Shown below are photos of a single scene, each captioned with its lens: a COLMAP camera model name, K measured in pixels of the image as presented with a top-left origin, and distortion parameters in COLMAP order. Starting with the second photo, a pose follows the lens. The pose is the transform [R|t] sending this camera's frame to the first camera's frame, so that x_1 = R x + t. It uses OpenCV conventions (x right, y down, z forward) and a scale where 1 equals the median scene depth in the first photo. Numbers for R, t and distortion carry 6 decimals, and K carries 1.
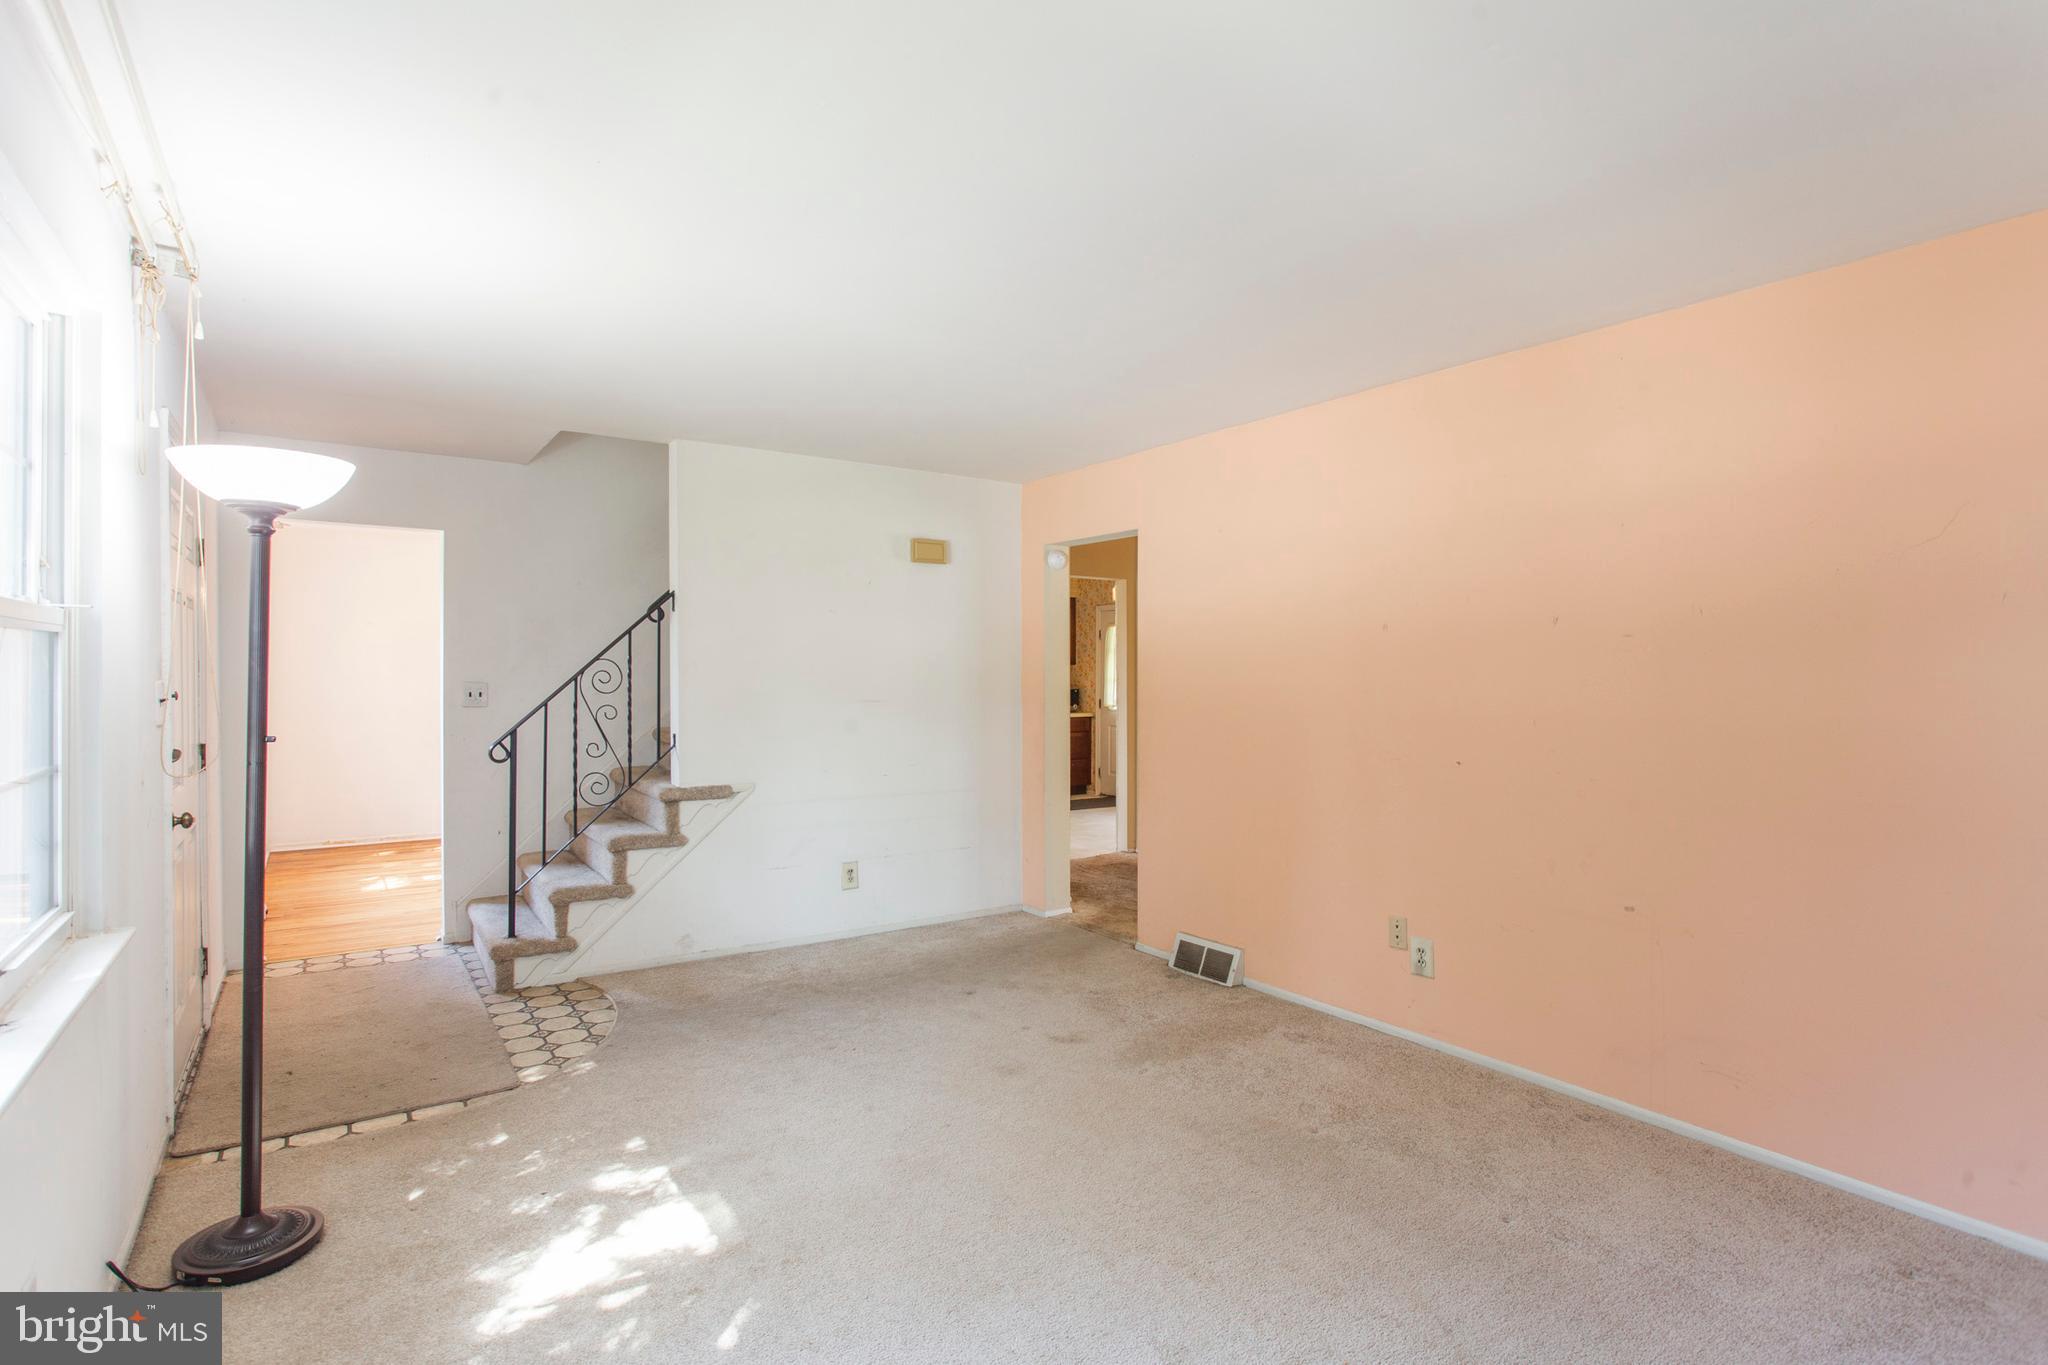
lens RADIAL K [[995.6, 0, 1013.6], [0, 995.6, 676.3], [0, 0, 1]] dist [-0.006275, 0.003548]
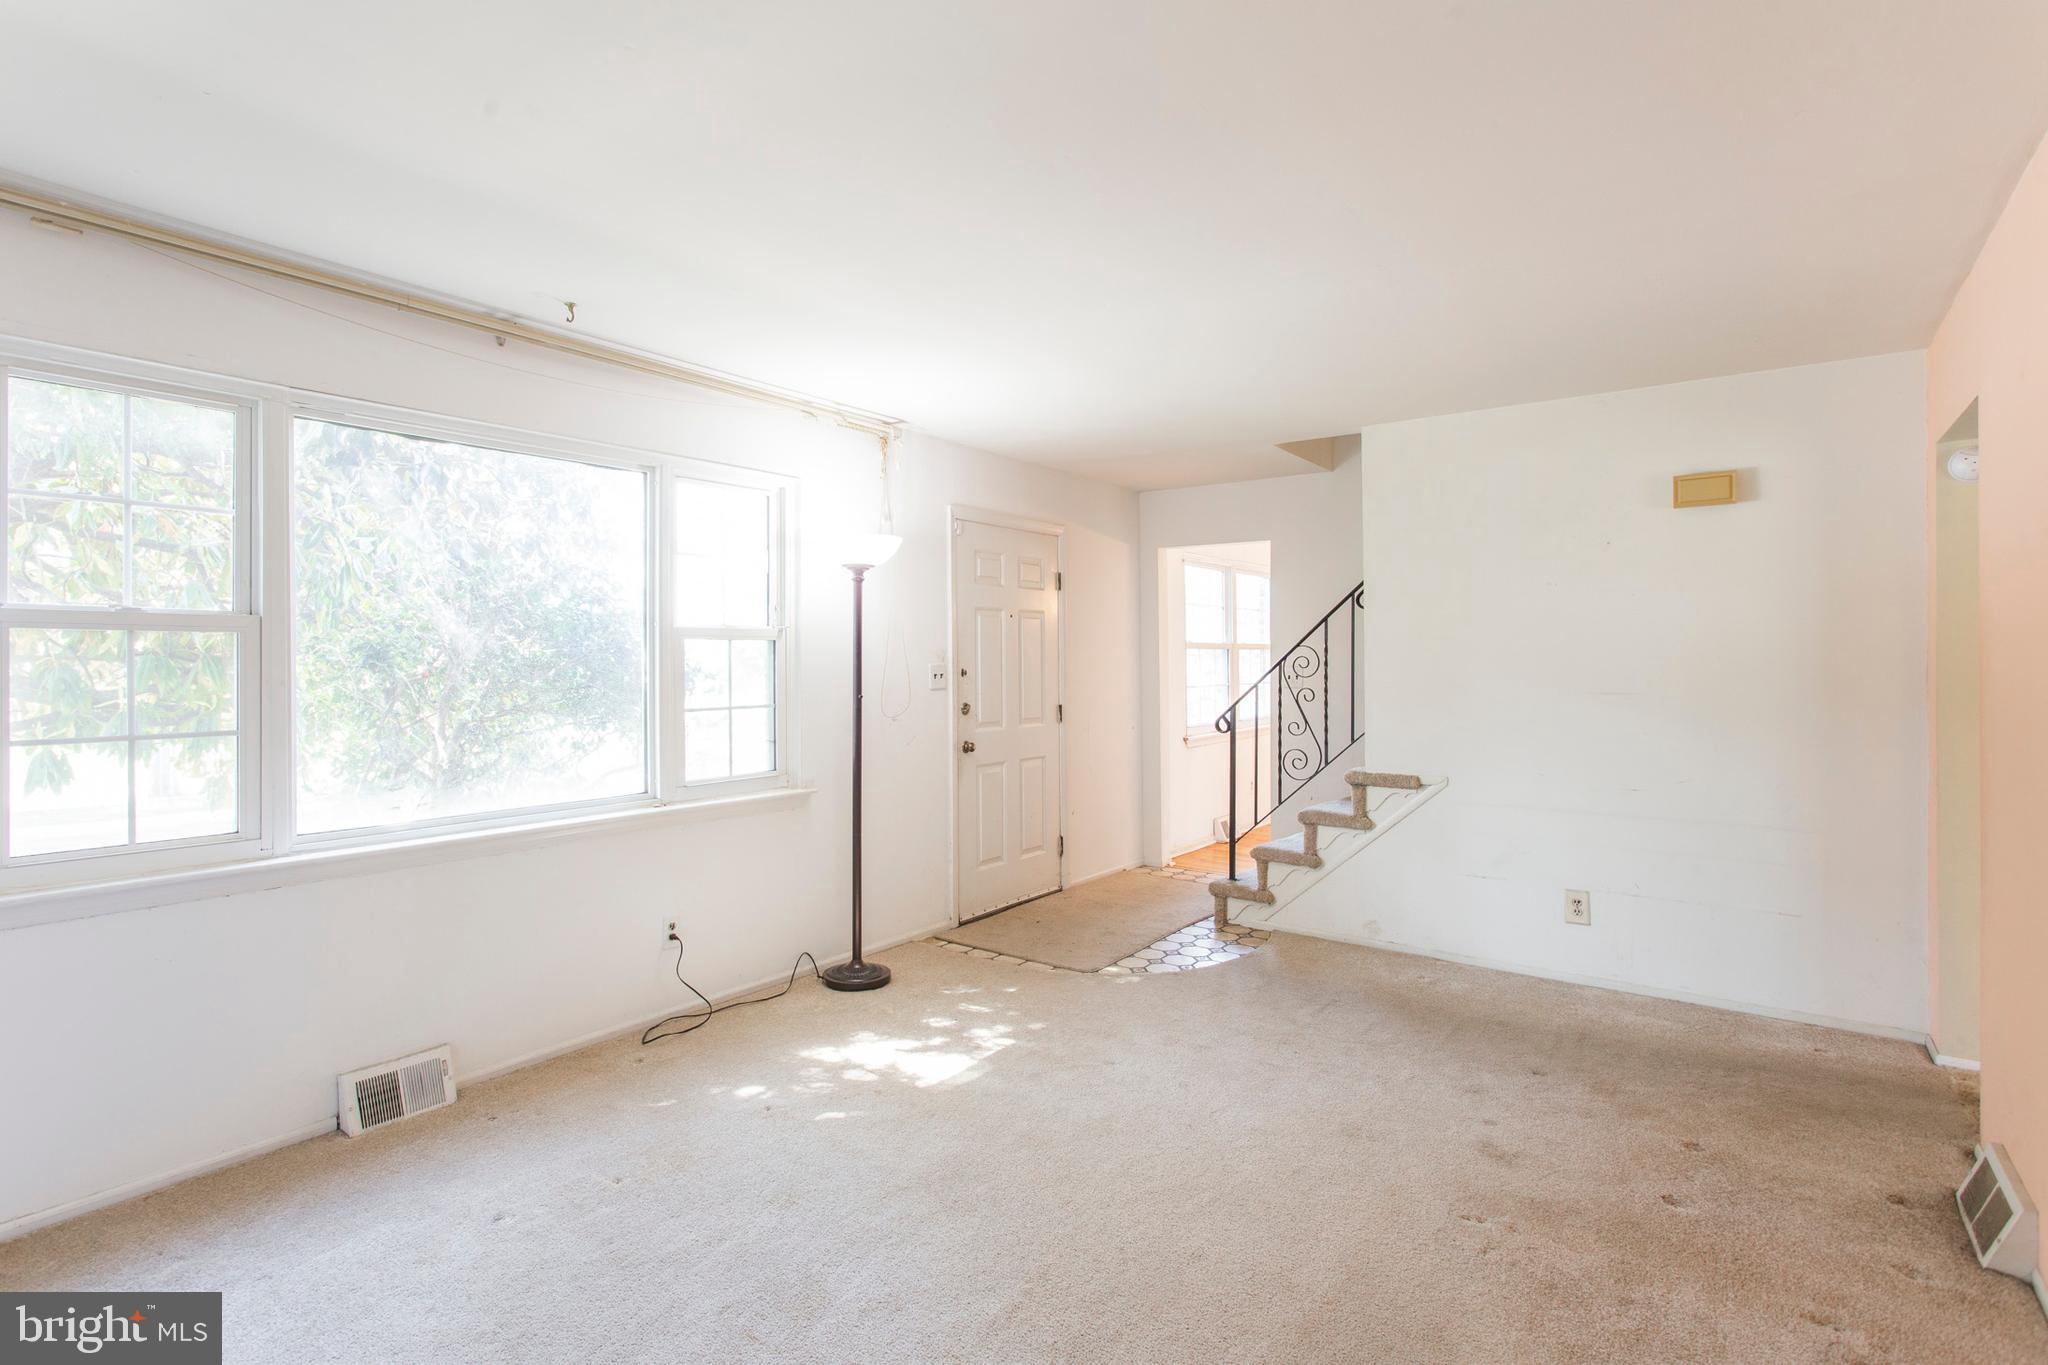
lens RADIAL K [[995.6, 0, 1016.3], [0, 995.6, 671.6], [0, 0, 1]] dist [-0.006275, 0.003548]
pose [[0.331952, 0.011492, -0.943226, 0.523406], [-0.001342, 0.999931, 0.011711, -0.001673], [0.943295, -0.002622, 0.331944, 0.348210]]
